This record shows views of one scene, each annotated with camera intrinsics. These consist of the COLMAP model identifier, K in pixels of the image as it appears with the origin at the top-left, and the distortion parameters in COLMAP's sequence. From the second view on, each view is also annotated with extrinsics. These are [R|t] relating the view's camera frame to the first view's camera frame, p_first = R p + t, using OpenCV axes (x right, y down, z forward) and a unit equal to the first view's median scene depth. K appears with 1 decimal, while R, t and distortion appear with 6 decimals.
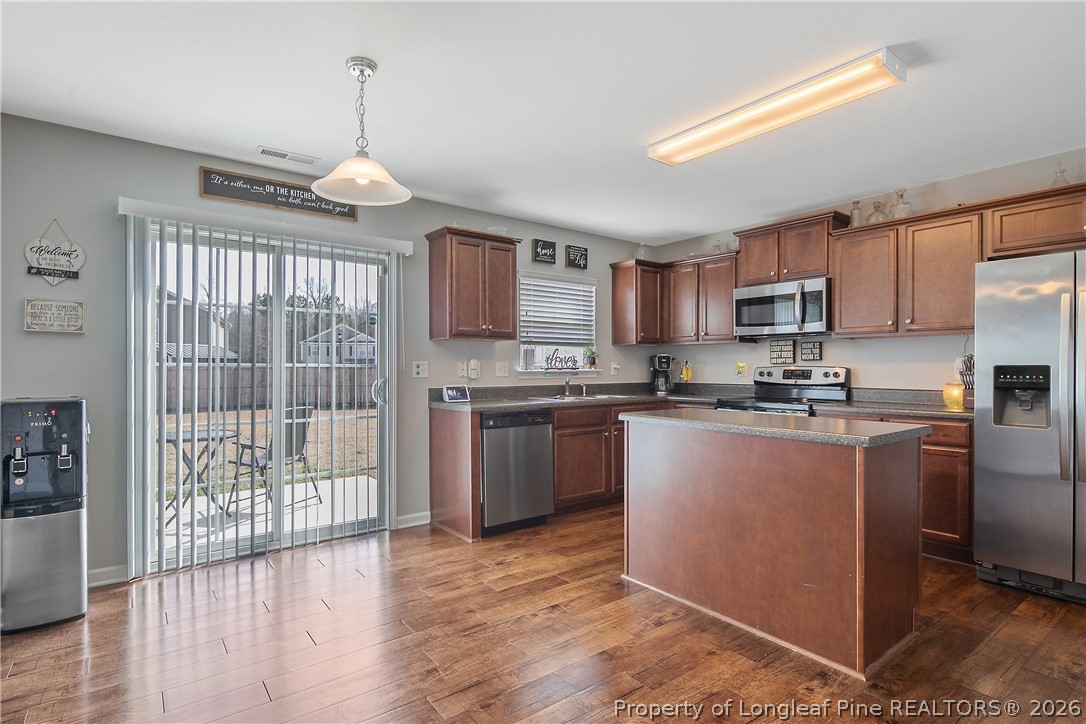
lens RADIAL K [[542.5, 0, 543.0], [0, 542.5, 362.0], [0, 0, 1]] dist [-0.000466, -0.000639]
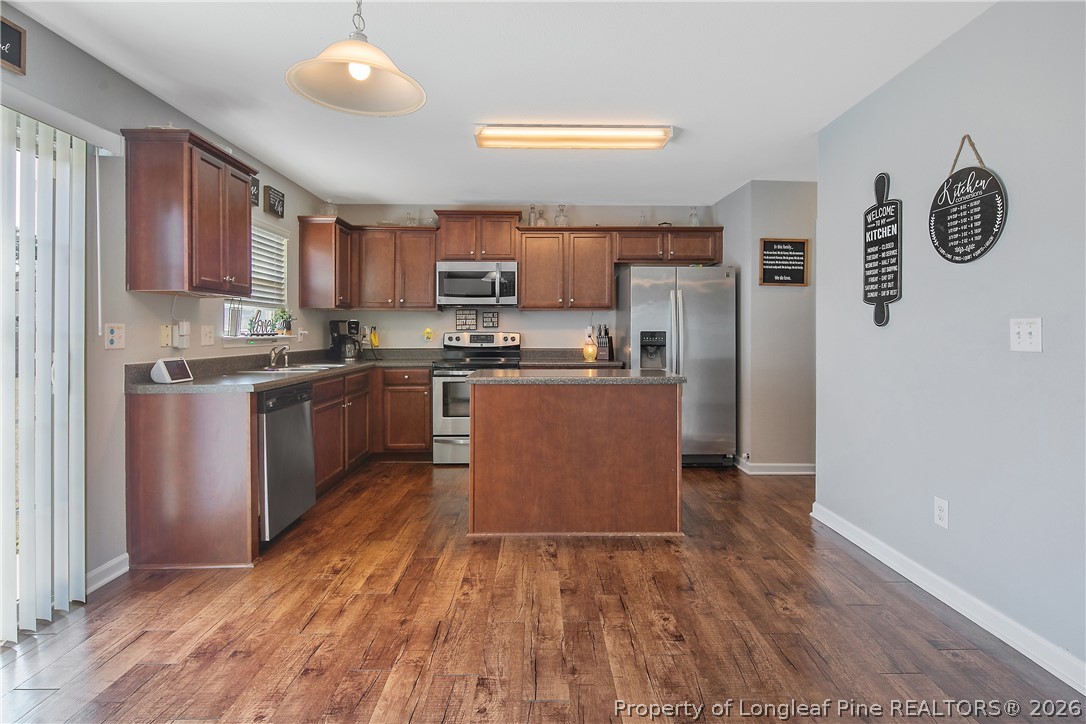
lens RADIAL K [[527.4, 0, 546.1], [0, 527.4, 326.9], [0, 0, 1]] dist [0.002920, 0.000163]
pose [[0.588779, 0.009459, 0.808239, -0.451394], [-0.007078, 0.999954, -0.006546, 0.003512], [-0.808263, -0.001867, 0.588818, 0.228241]]
